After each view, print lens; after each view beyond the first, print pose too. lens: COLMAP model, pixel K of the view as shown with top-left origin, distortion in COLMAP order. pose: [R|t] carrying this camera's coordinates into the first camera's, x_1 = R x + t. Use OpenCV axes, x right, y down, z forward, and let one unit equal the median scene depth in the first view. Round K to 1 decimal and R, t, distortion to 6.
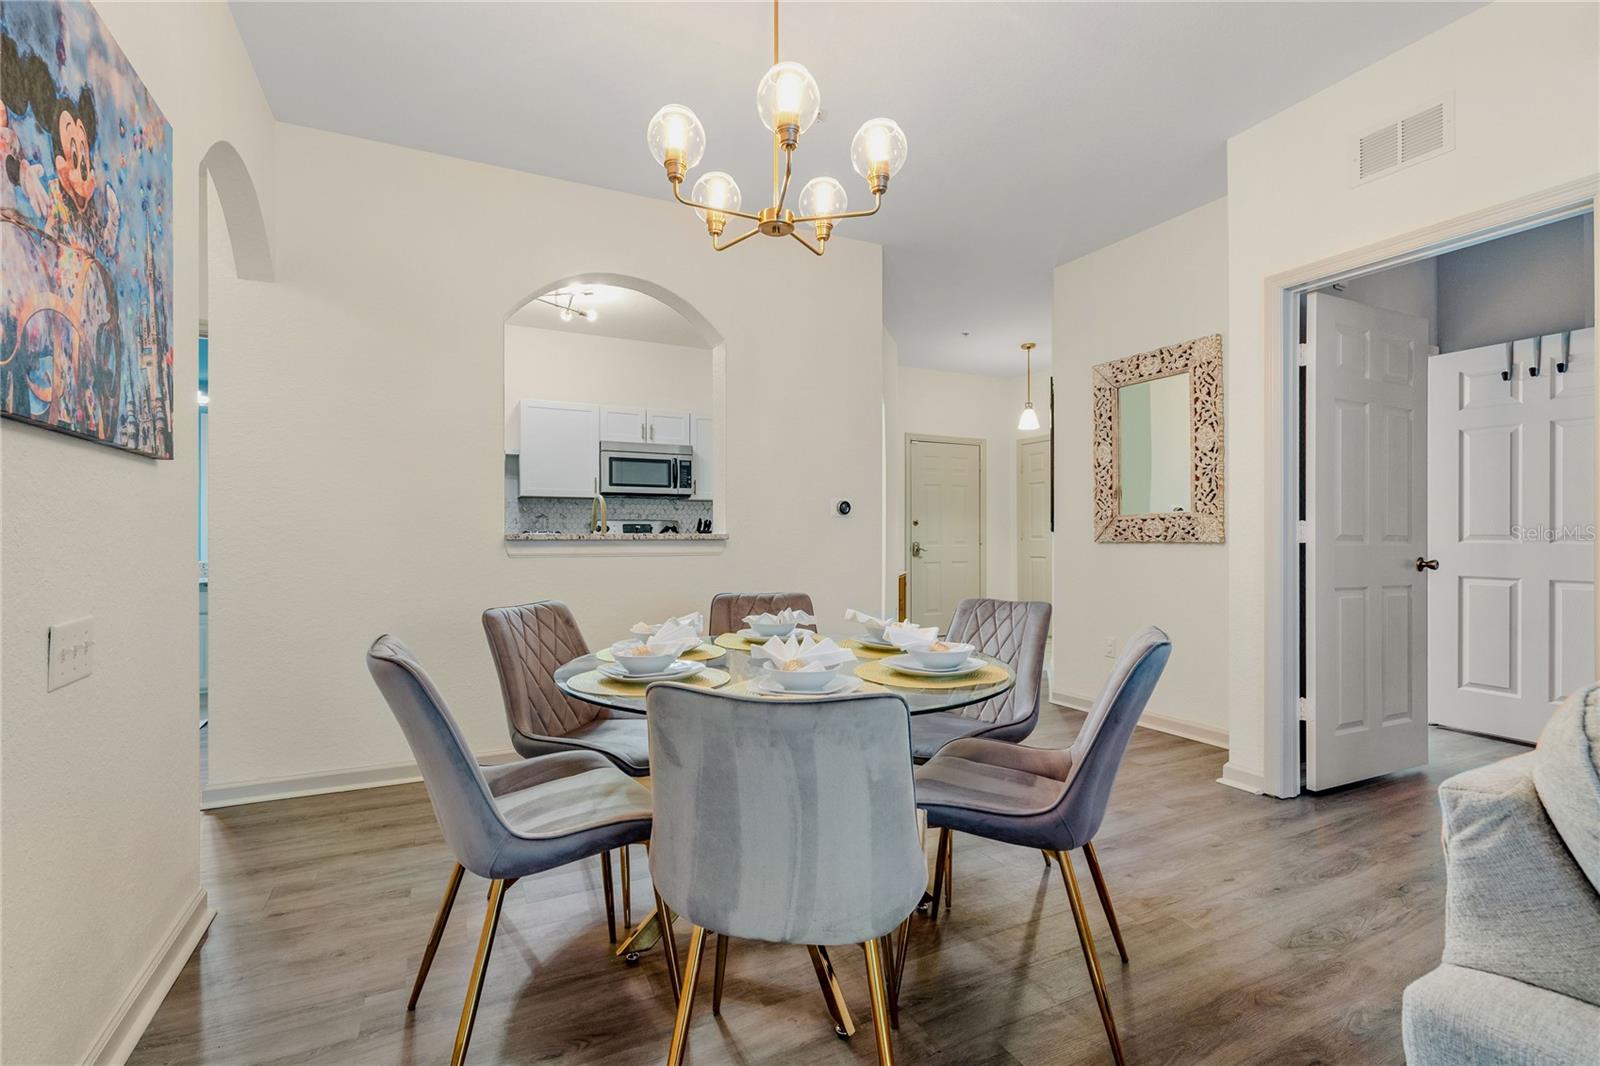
lens RADIAL K [[706.5, 0, 792.4], [0, 706.5, 536.4], [0, 0, 1]] dist [0.002977, -0.000435]
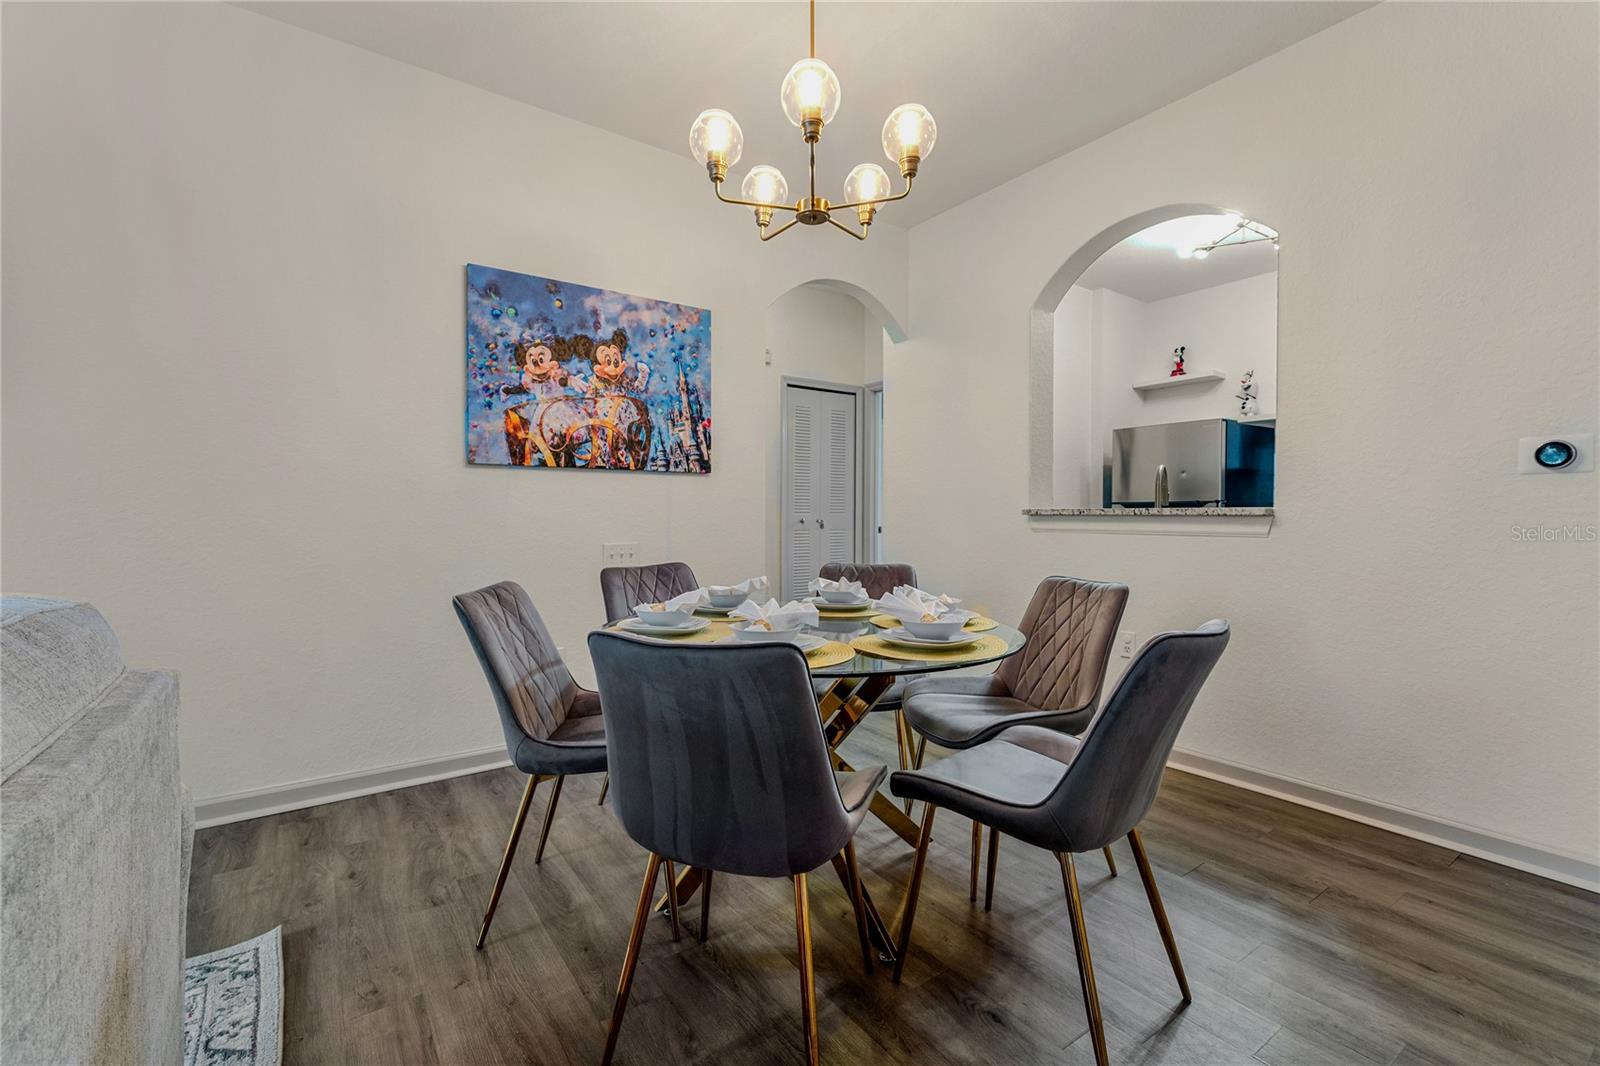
lens RADIAL K [[706.5, 0, 809.7], [0, 706.5, 524.2], [0, 0, 1]] dist [0.002977, -0.000435]
pose [[0.170445, 0.012052, -0.985293, 0.673176], [-0.002823, 0.999927, 0.011742, 0.008168], [0.985363, 0.000780, 0.170467, 0.530769]]
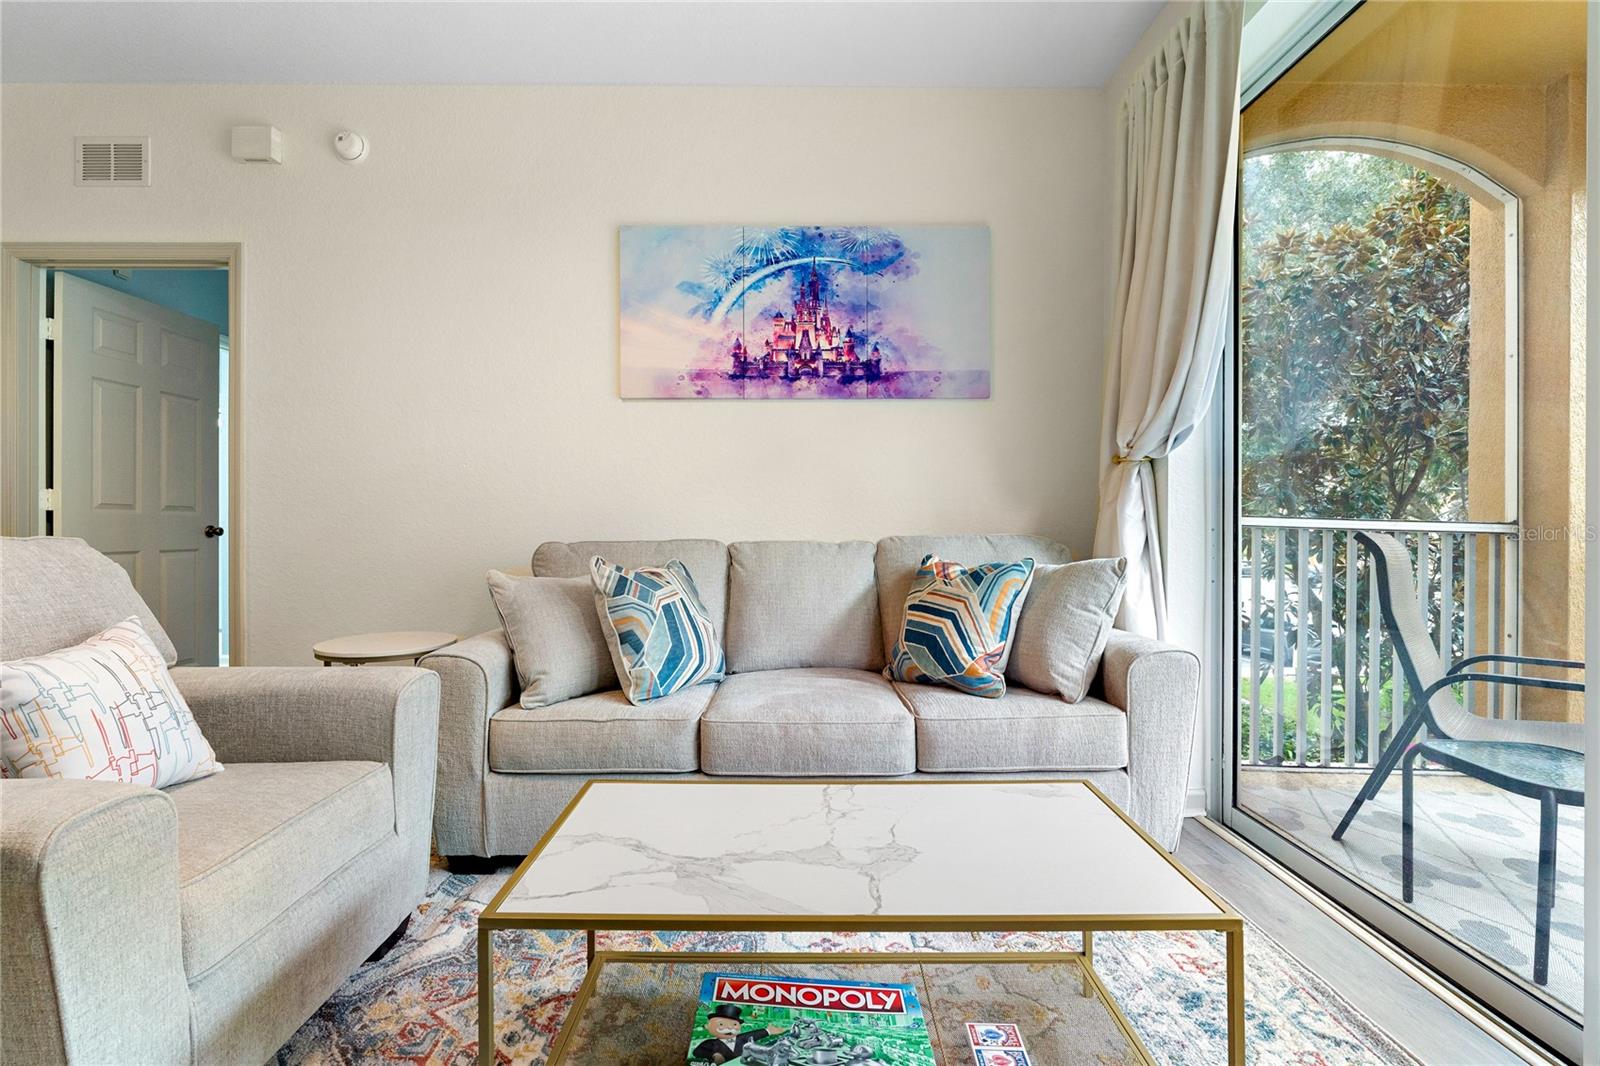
lens RADIAL K [[739.7, 0, 786.8], [0, 739.7, 526.8], [0, 0, 1]] dist [-0.003928, 0.000045]
pose [[0.438948, -0.002957, 0.898508, 0.216146], [-0.001918, 0.999989, 0.004228, 0.026566], [-0.898510, -0.003579, 0.438938, -0.436242]]
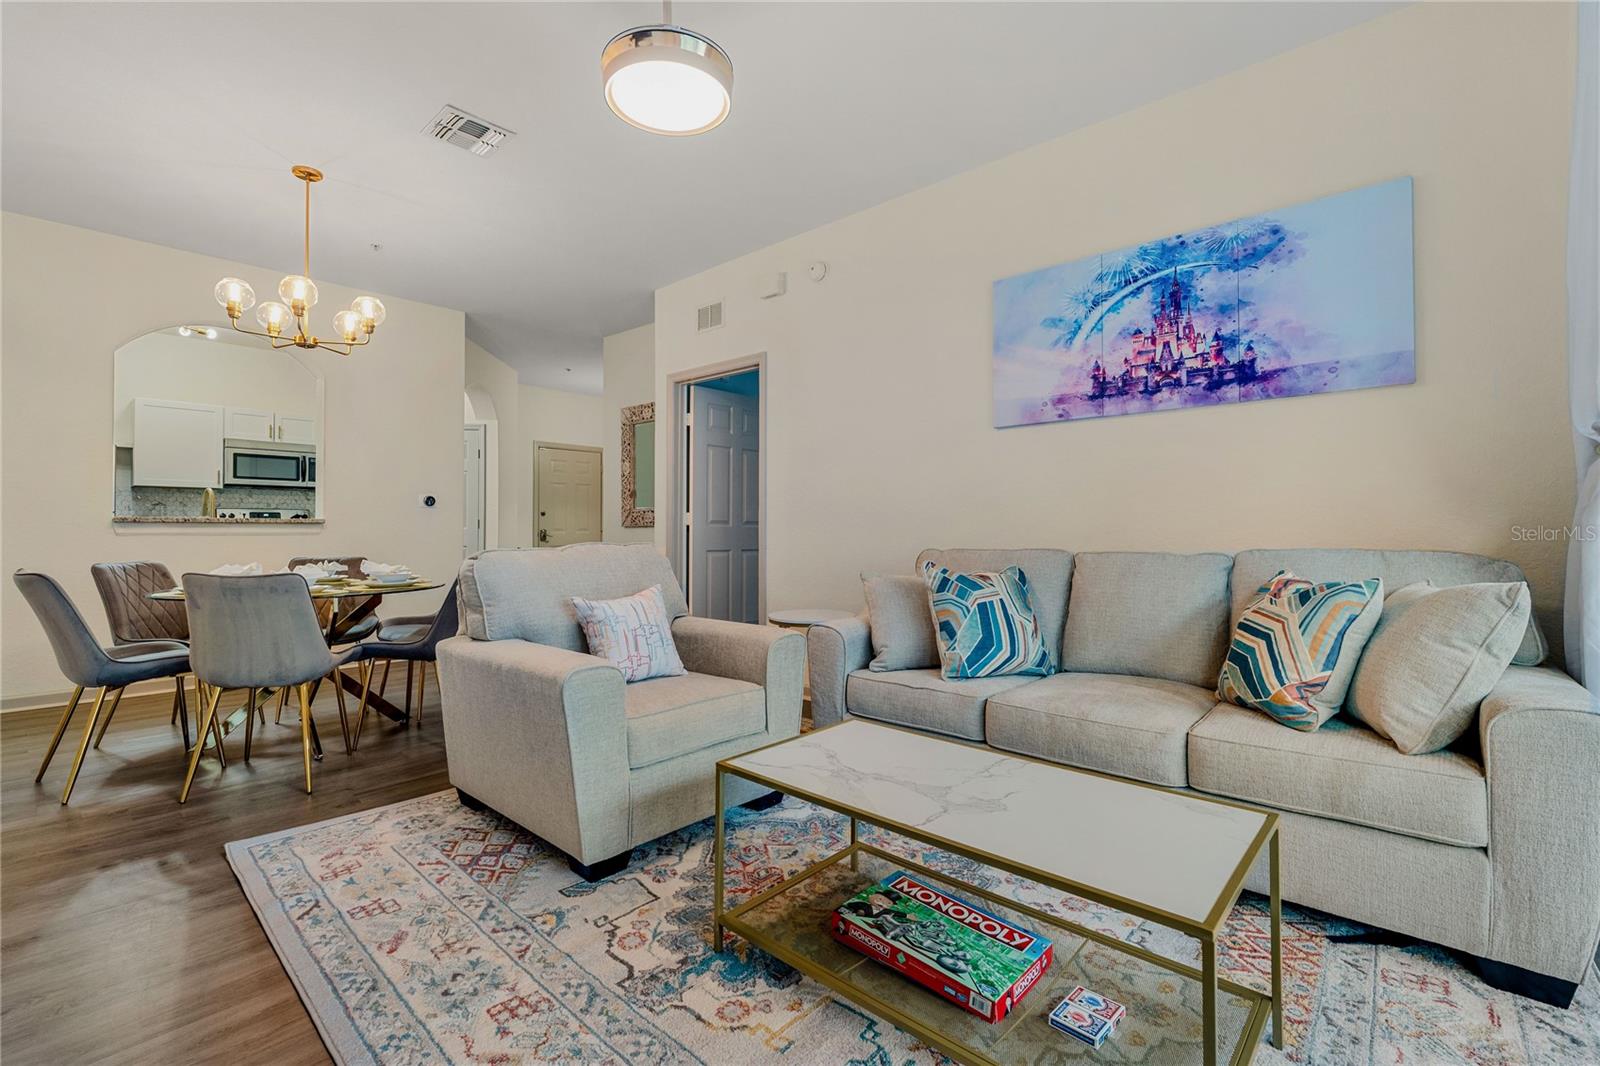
lens RADIAL K [[706.5, 0, 795.0], [0, 706.5, 523.2], [0, 0, 1]] dist [0.002977, -0.000435]
pose [[0.931265, 0.004281, 0.364317, 0.313365], [-0.001209, 0.999962, -0.008659, 0.019064], [-0.364340, 0.007623, 0.931235, -0.731460]]
